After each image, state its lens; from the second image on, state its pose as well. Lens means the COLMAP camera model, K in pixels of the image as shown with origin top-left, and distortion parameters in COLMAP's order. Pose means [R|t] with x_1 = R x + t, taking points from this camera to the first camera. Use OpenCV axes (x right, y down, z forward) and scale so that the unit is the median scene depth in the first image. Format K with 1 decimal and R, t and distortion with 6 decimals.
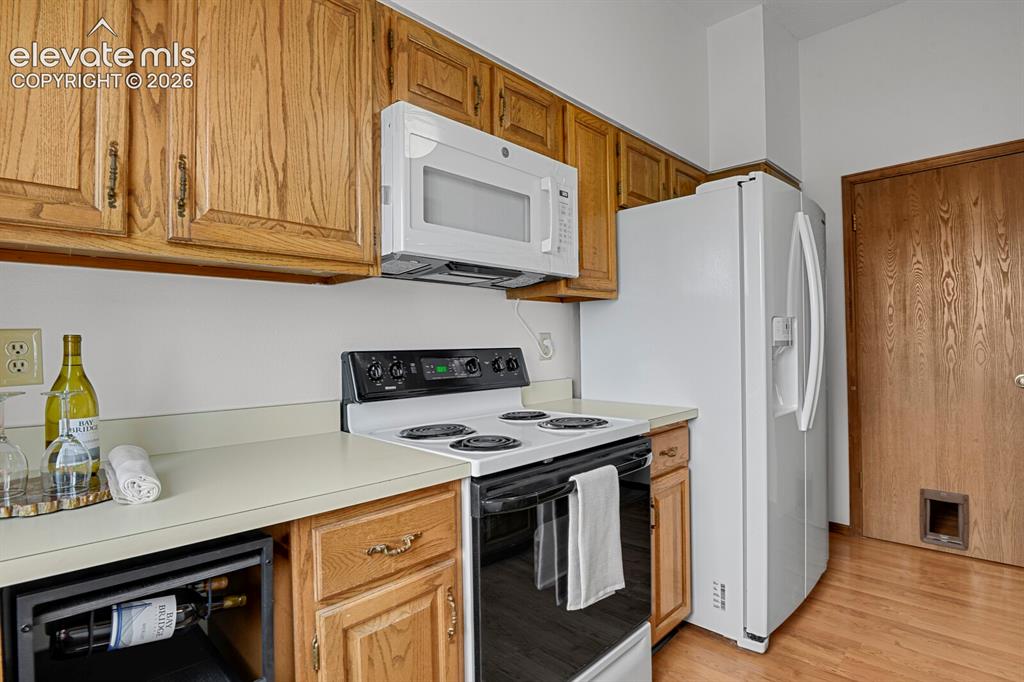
lens RADIAL K [[516.4, 0, 520.4], [0, 516.4, 341.9], [0, 0, 1]] dist [-0.019815, -0.000930]
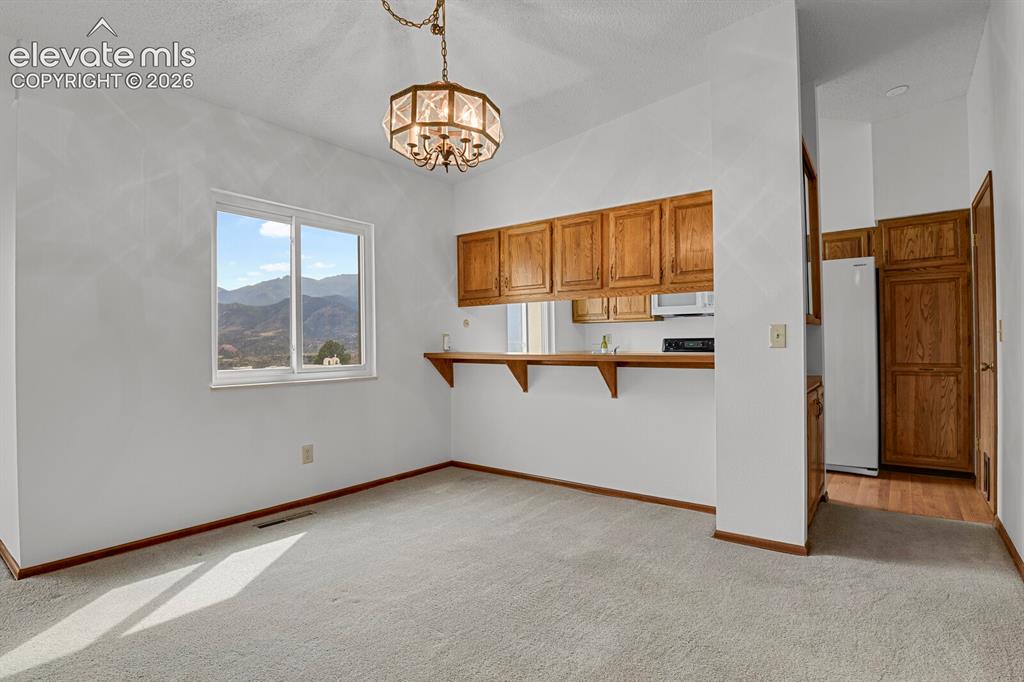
lens RADIAL K [[516.4, 0, 520.4], [0, 516.4, 341.9], [0, 0, 1]] dist [-0.019815, -0.000930]
pose [[0.116802, 0.009661, -0.993108, 4.842468], [0.013380, 0.999847, 0.011300, -0.020611], [0.993065, -0.014608, 0.116655, -0.722660]]
